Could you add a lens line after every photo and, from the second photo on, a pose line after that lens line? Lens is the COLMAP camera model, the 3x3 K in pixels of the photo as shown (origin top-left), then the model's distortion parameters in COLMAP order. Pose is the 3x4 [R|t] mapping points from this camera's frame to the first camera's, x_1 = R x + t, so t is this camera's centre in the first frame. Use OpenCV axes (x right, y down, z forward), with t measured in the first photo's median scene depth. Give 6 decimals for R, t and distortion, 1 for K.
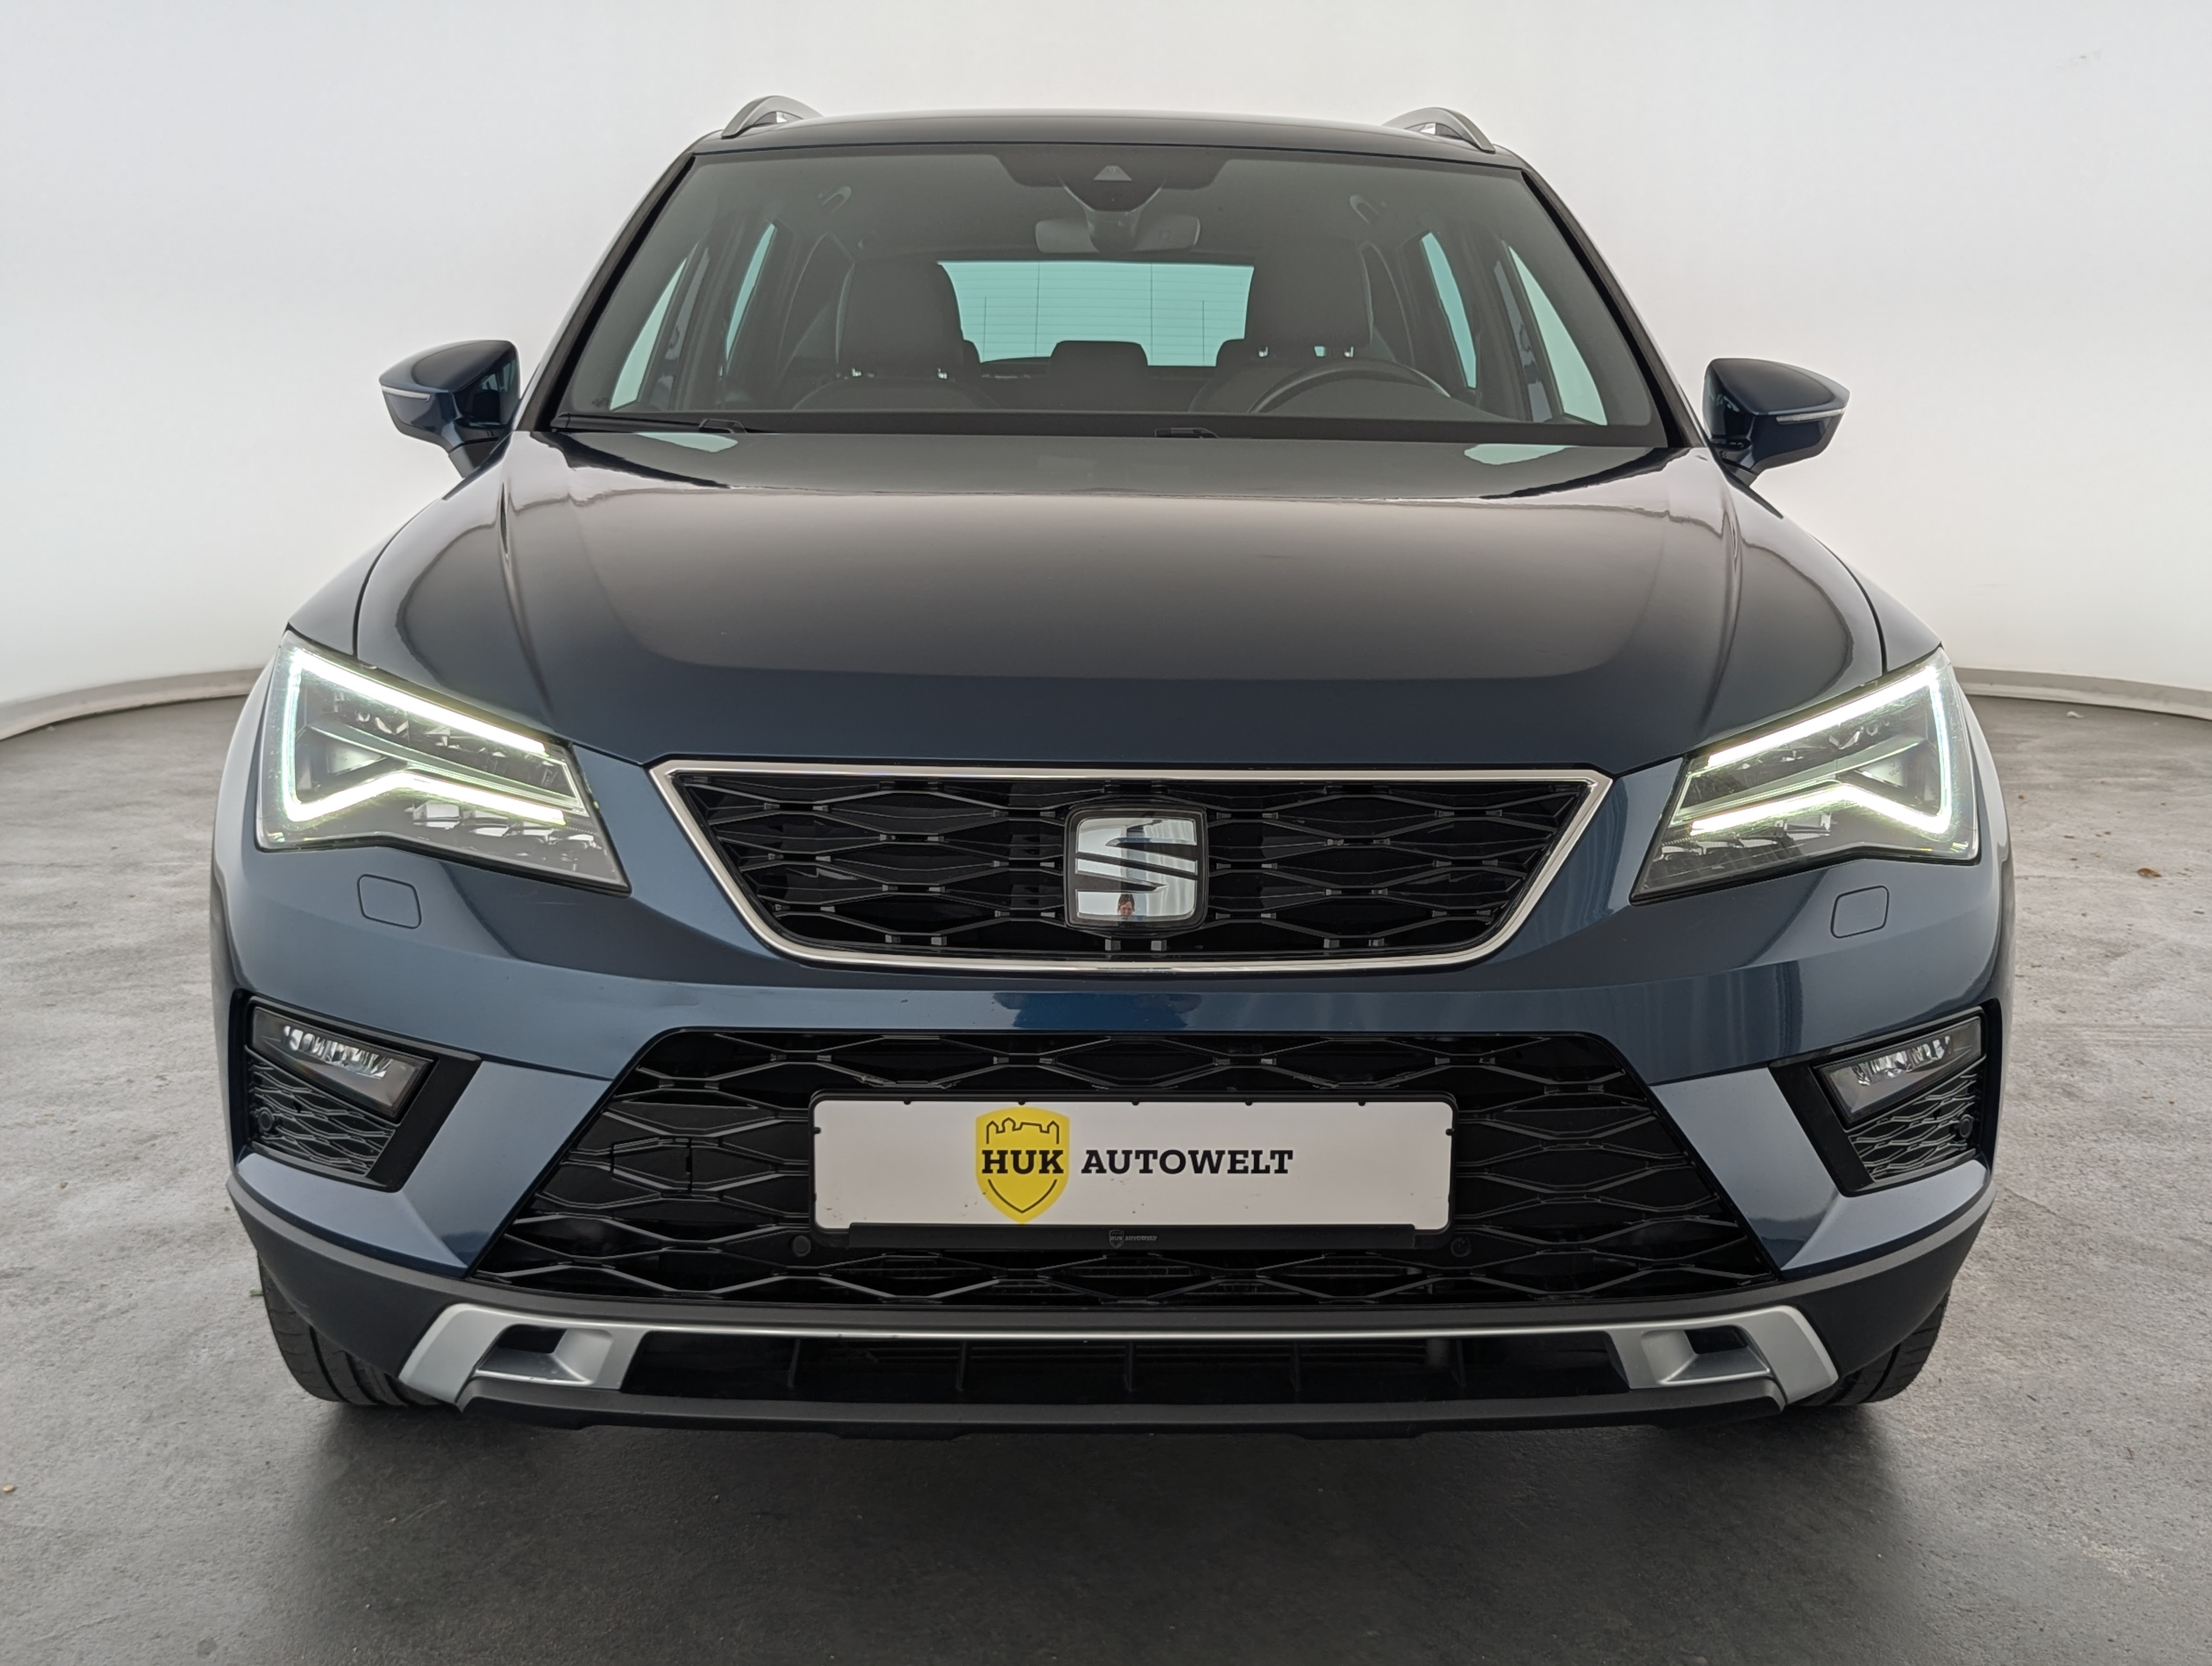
lens RADIAL K [[2254.8, 0, 1114.8], [0, 2254.8, 817.5], [0, 0, 1]] dist [0.019647, 0.000000]
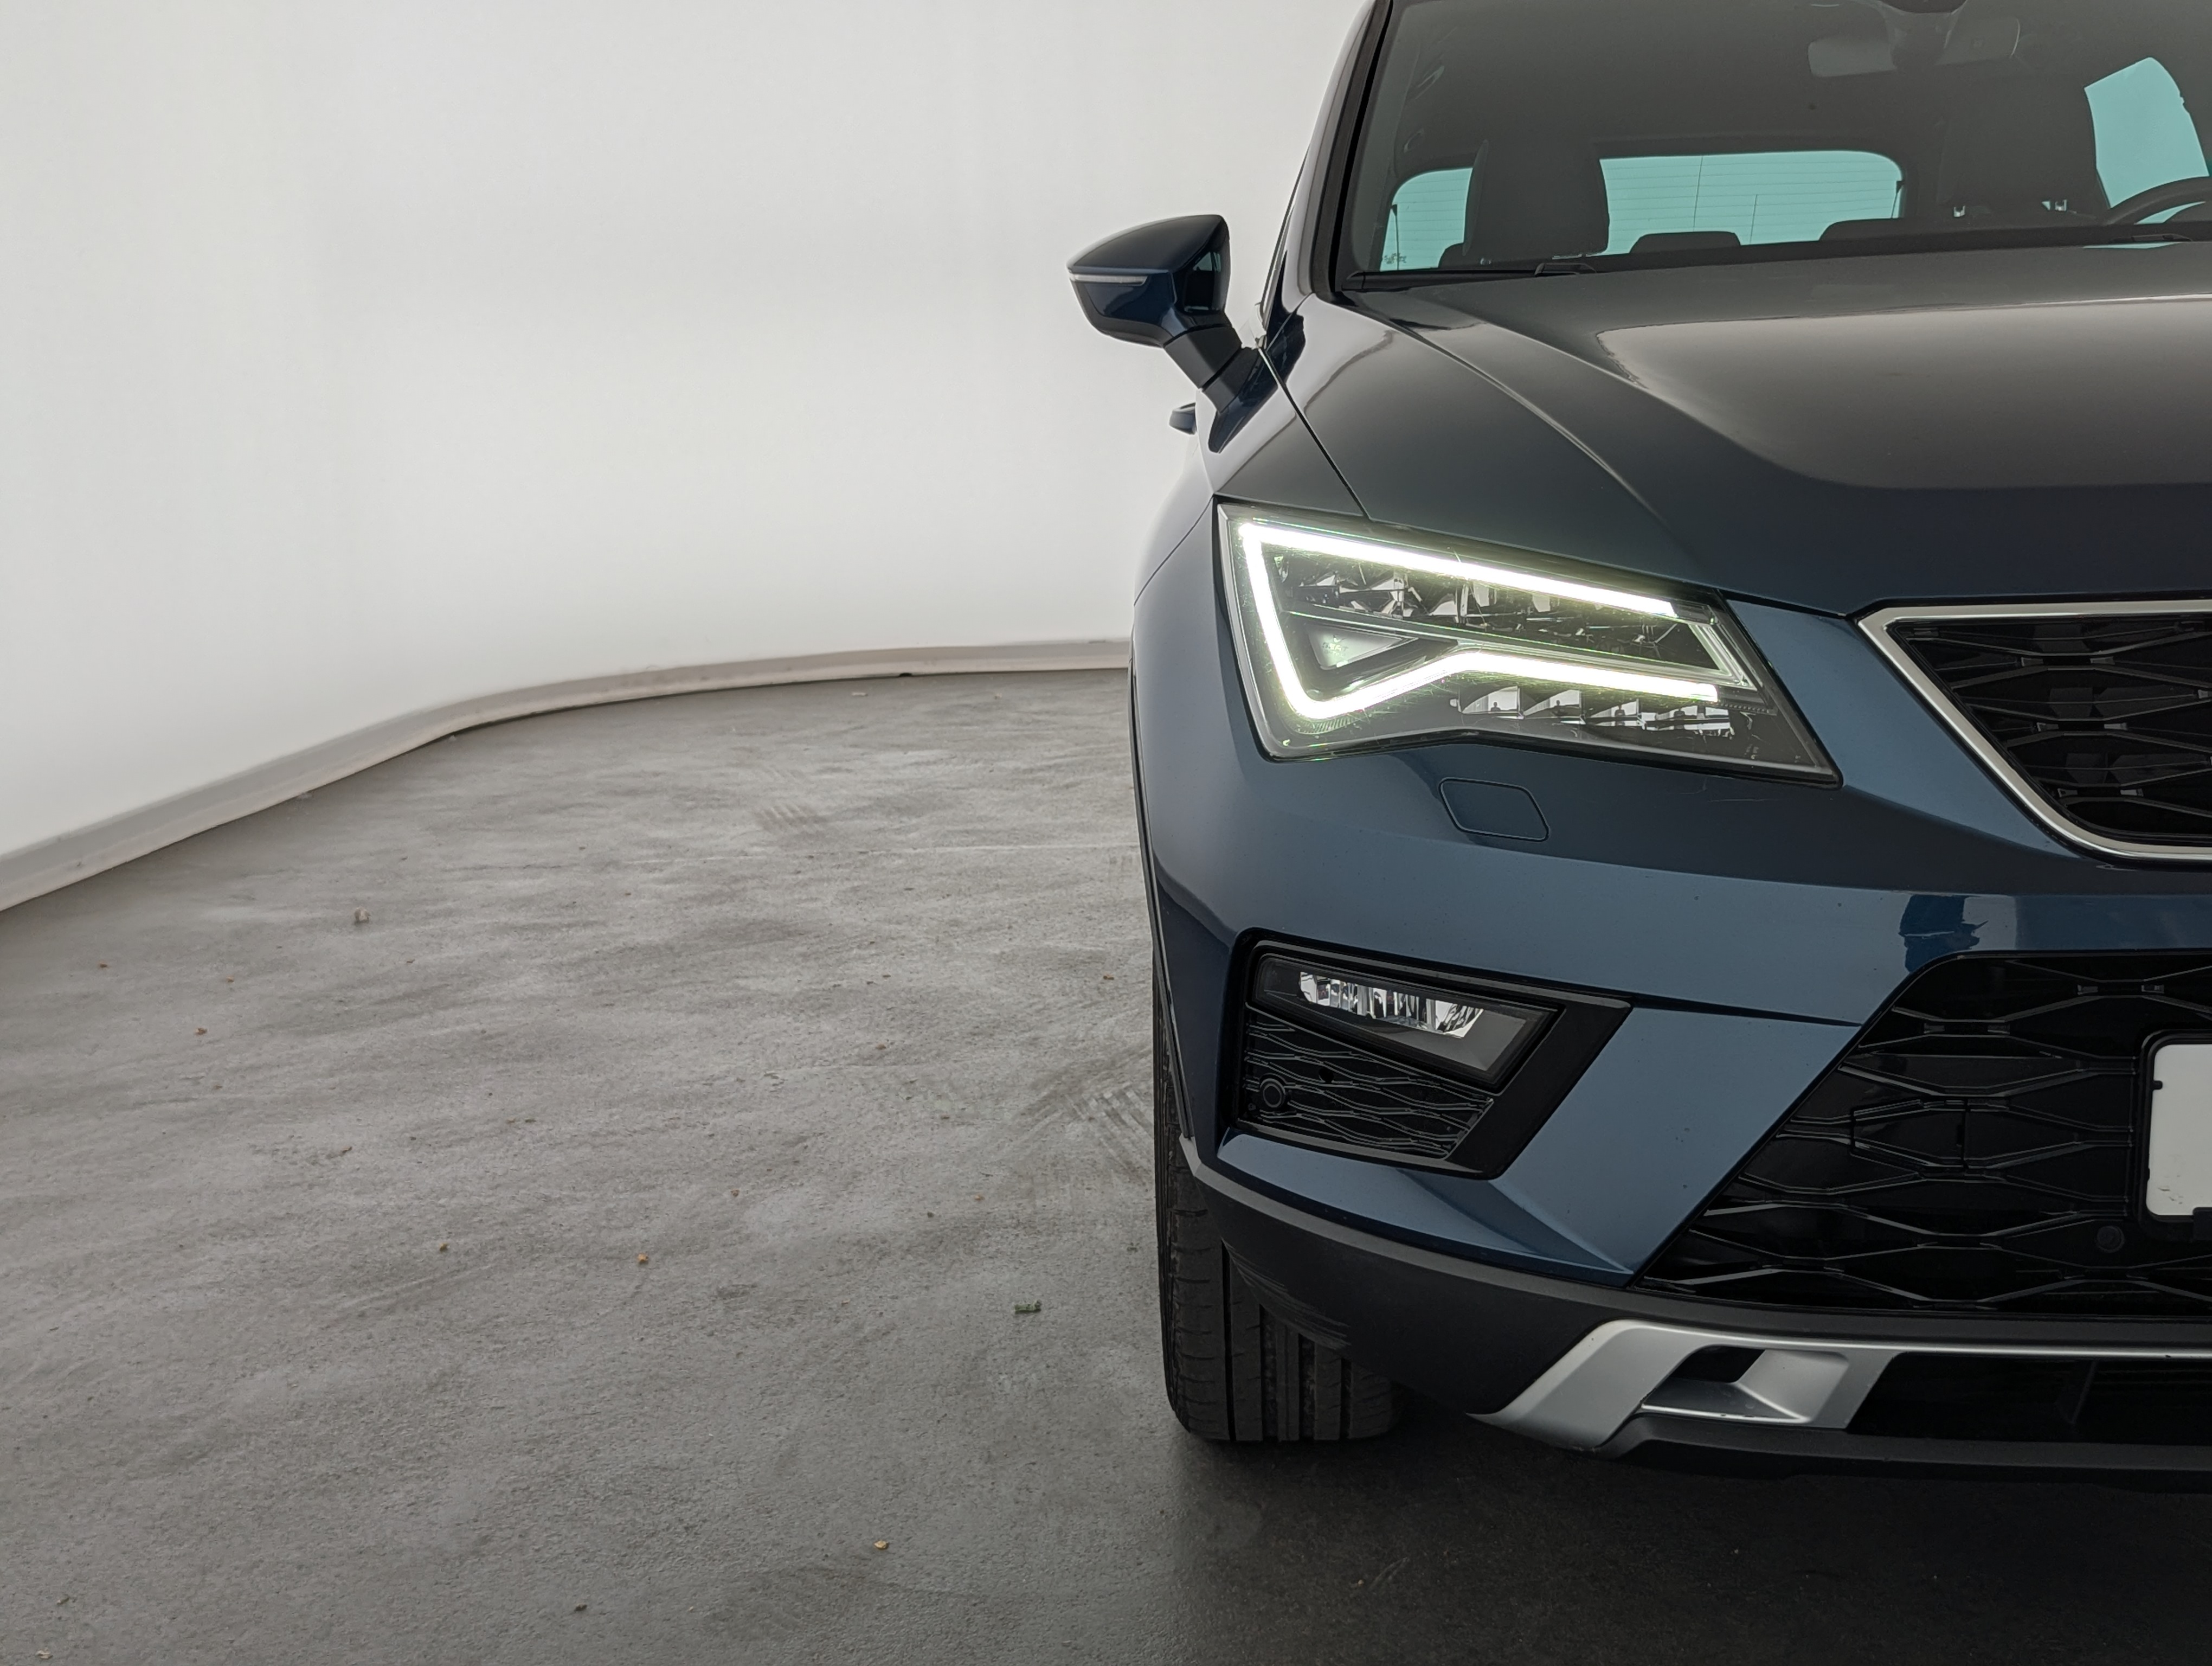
lens RADIAL K [[2254.8, 0, 1112.1], [0, 2254.8, 839.2], [0, 0, 1]] dist [0.019647, 0.000000]
pose [[0.995343, -0.032474, -0.090766, -0.389787], [0.032870, 0.999456, 0.002873, 0.041977], [0.090623, -0.005843, 0.995868, 0.211626]]
